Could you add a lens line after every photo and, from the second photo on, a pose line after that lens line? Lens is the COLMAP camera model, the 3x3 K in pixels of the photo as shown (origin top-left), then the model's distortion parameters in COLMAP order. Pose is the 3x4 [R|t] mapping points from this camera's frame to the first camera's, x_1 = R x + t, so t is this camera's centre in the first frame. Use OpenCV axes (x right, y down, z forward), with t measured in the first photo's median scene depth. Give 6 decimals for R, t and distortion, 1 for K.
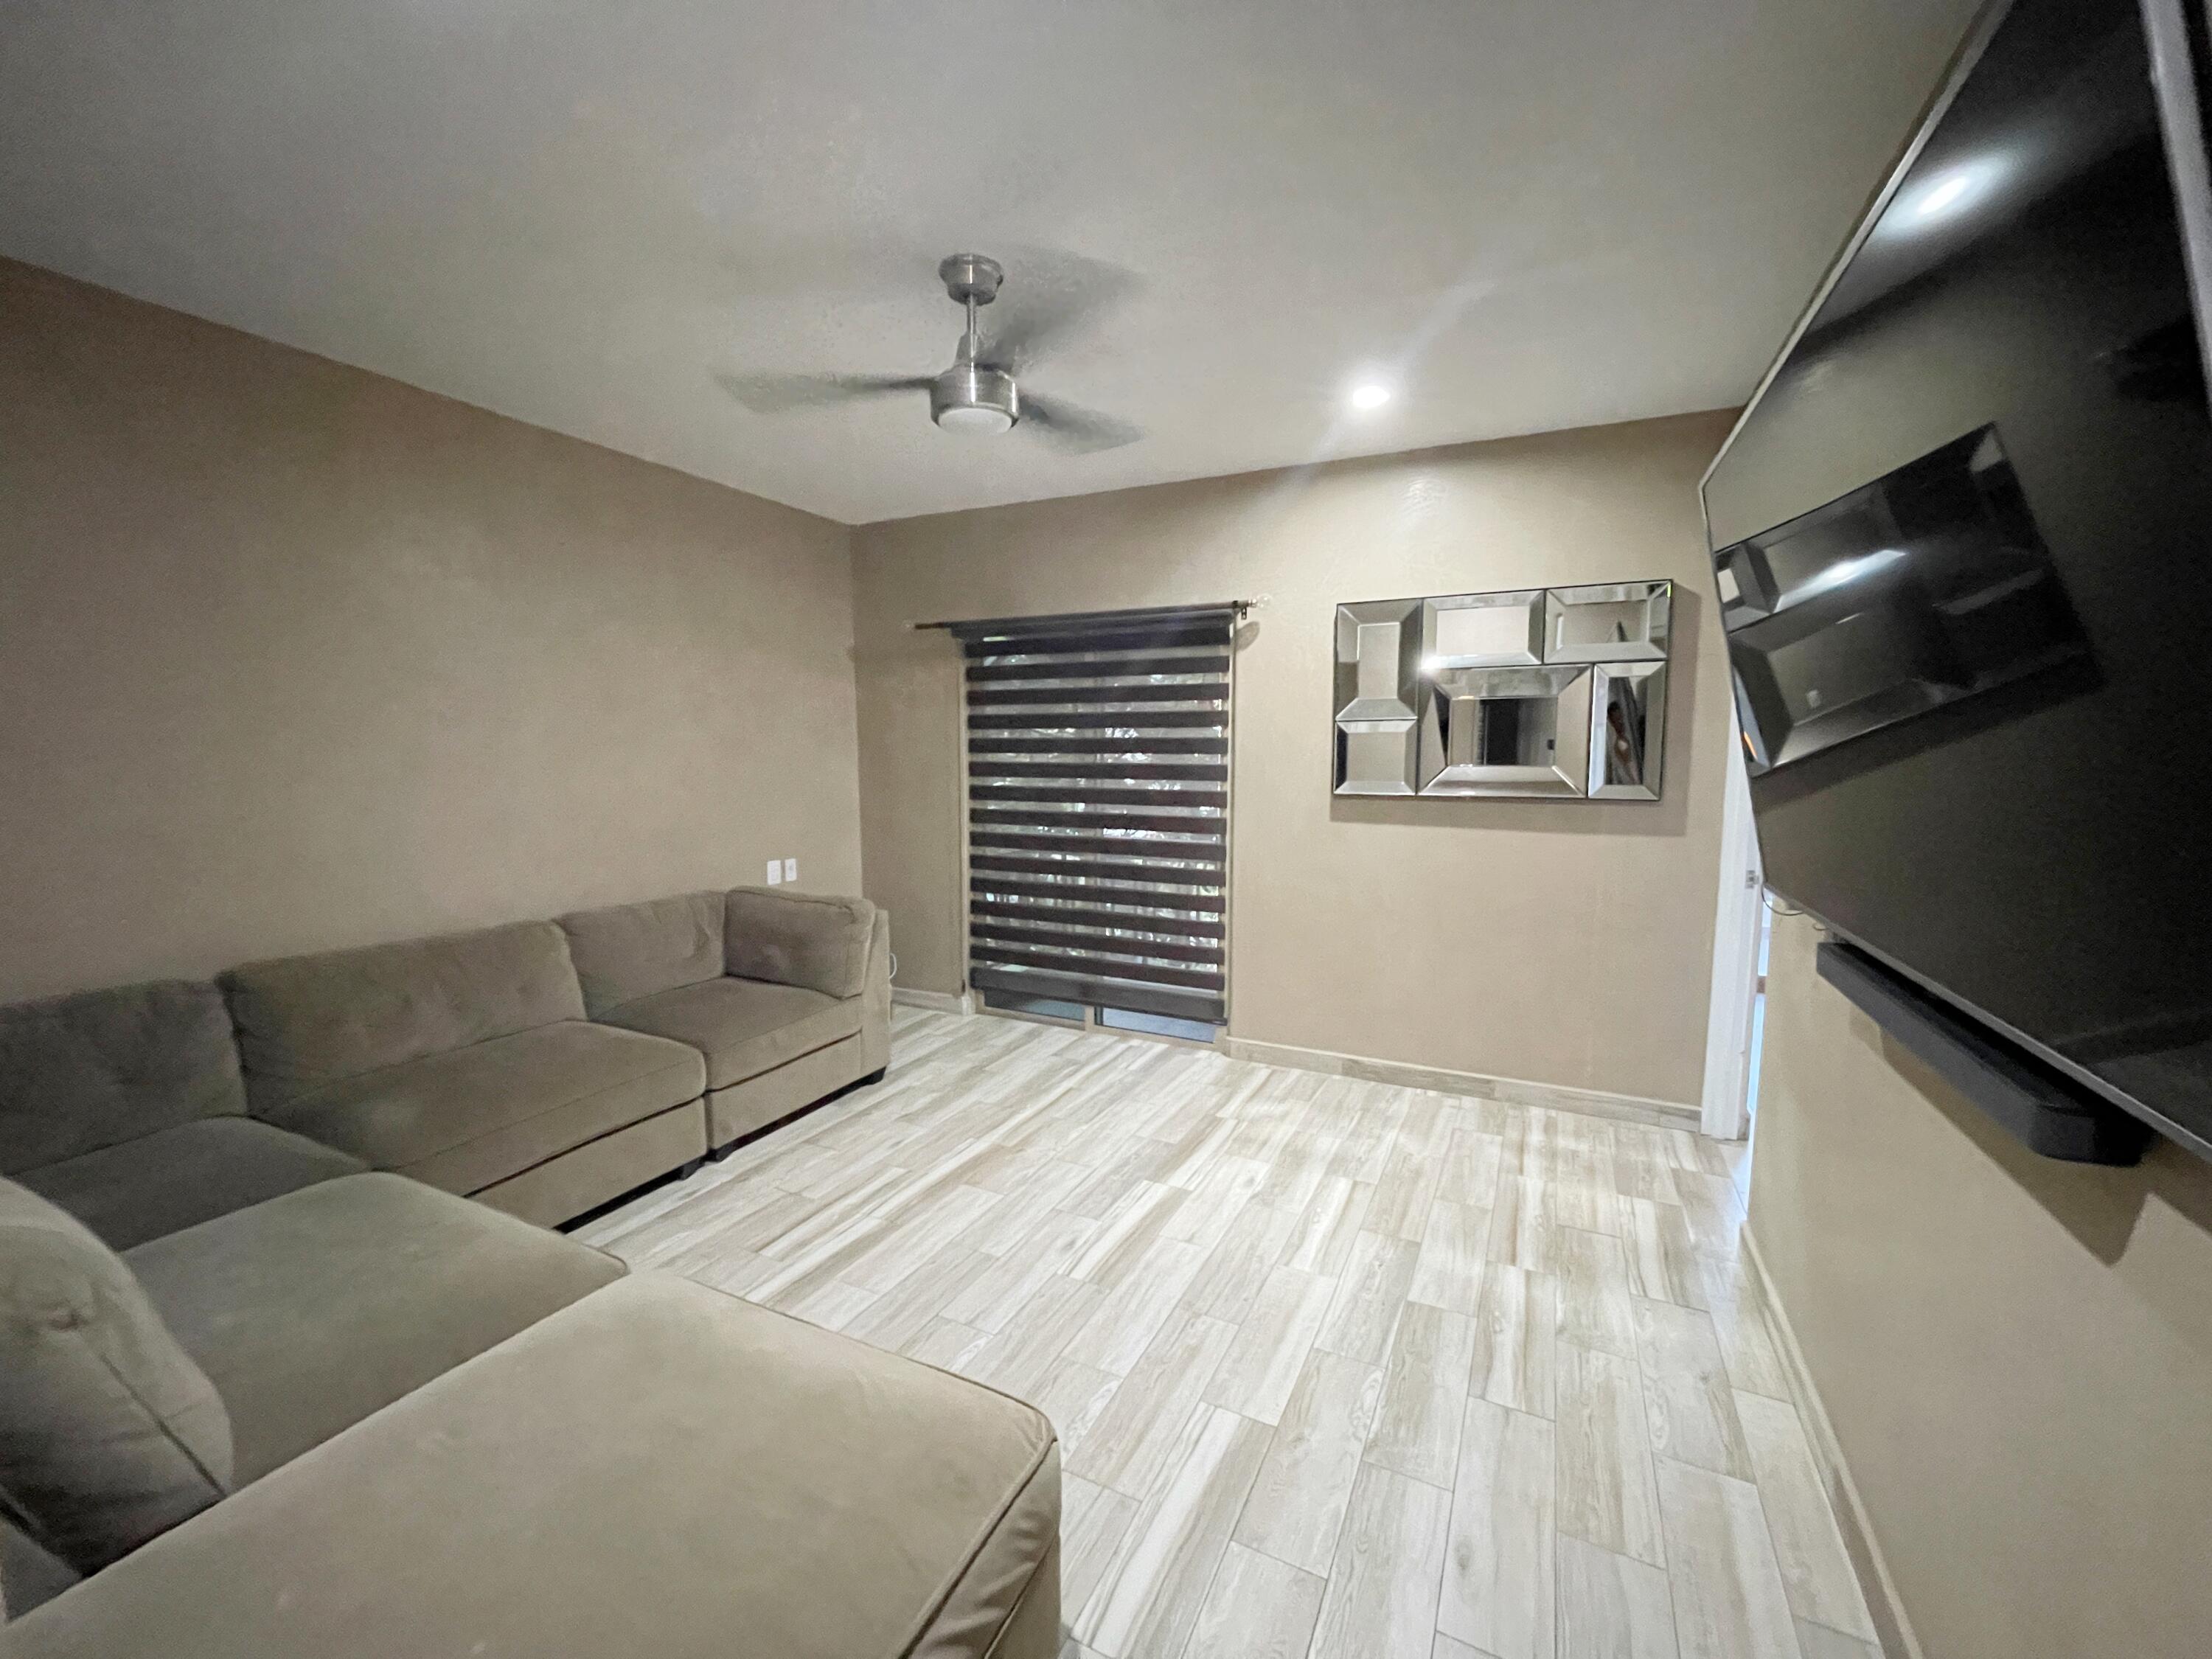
lens RADIAL K [[892.1, 0, 1119.0], [0, 892.1, 830.8], [0, 0, 1]] dist [-0.003525, 0.001403]
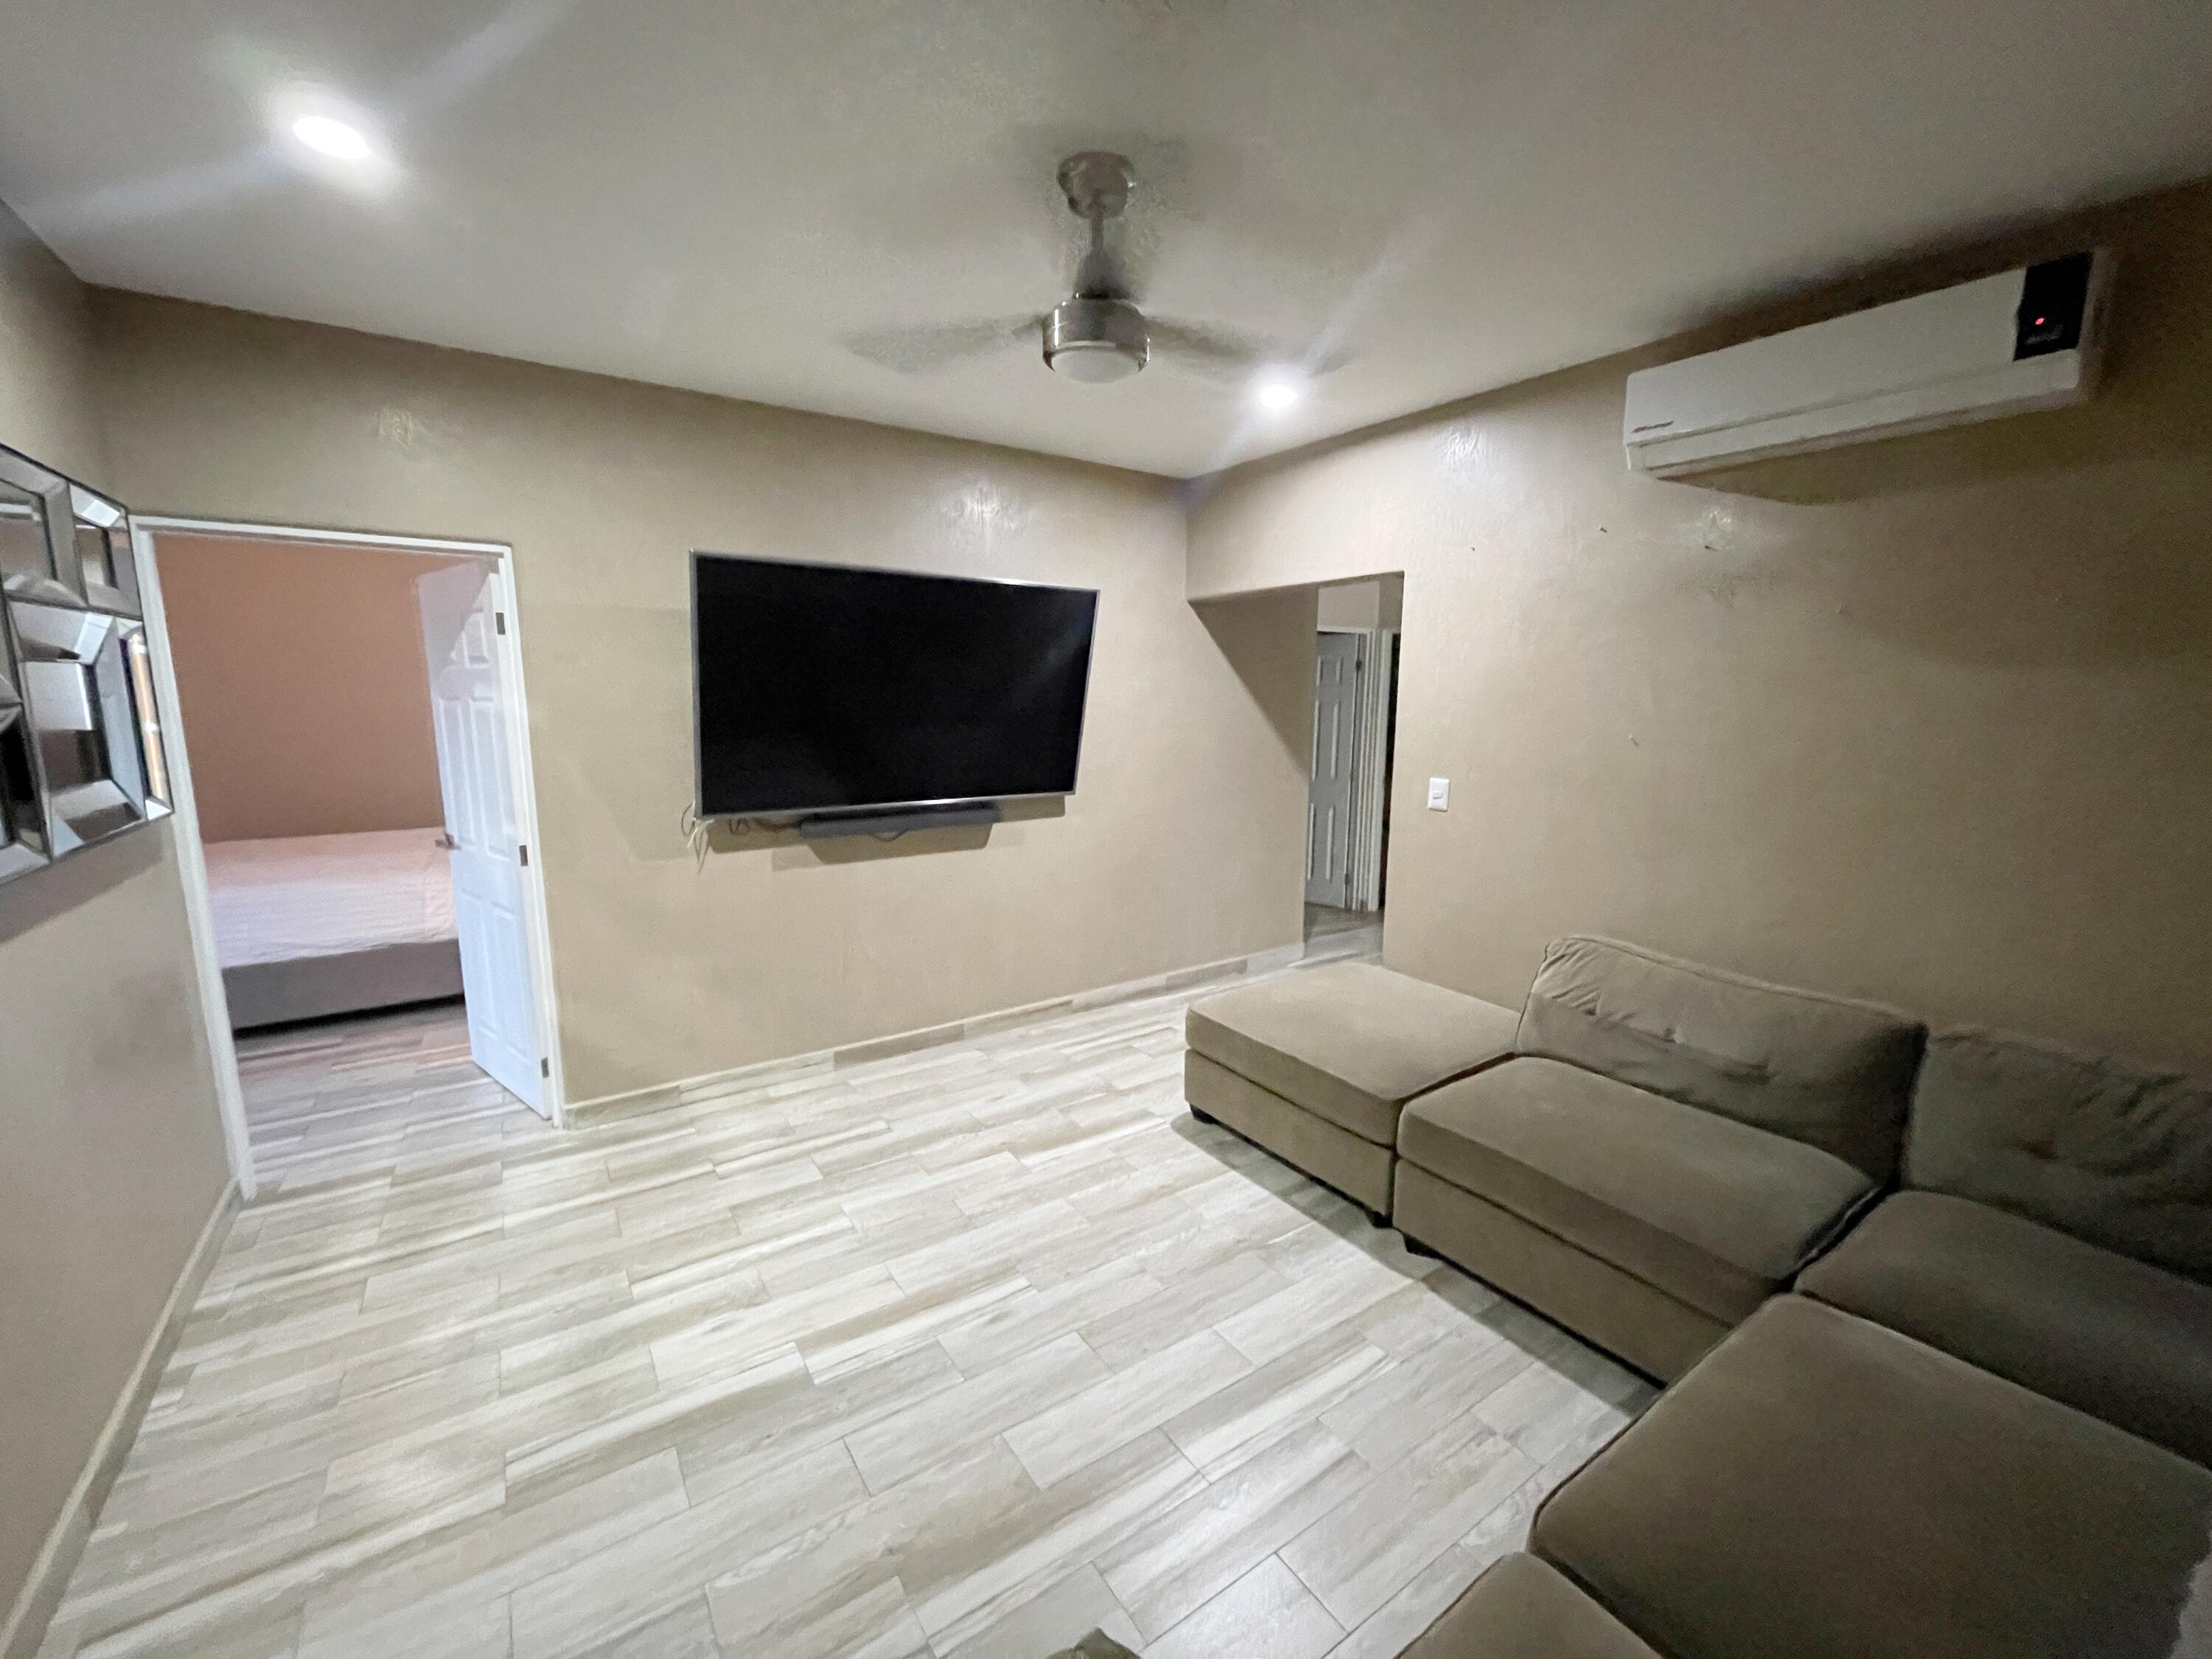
lens RADIAL K [[892.1, 0, 1113.9], [0, 892.1, 836.4], [0, 0, 1]] dist [-0.003525, 0.001403]
pose [[-0.870762, -0.082300, 0.484768, -0.480702], [0.039378, 0.971054, 0.235591, -0.176322], [-0.490126, 0.224233, -0.842316, 1.400666]]
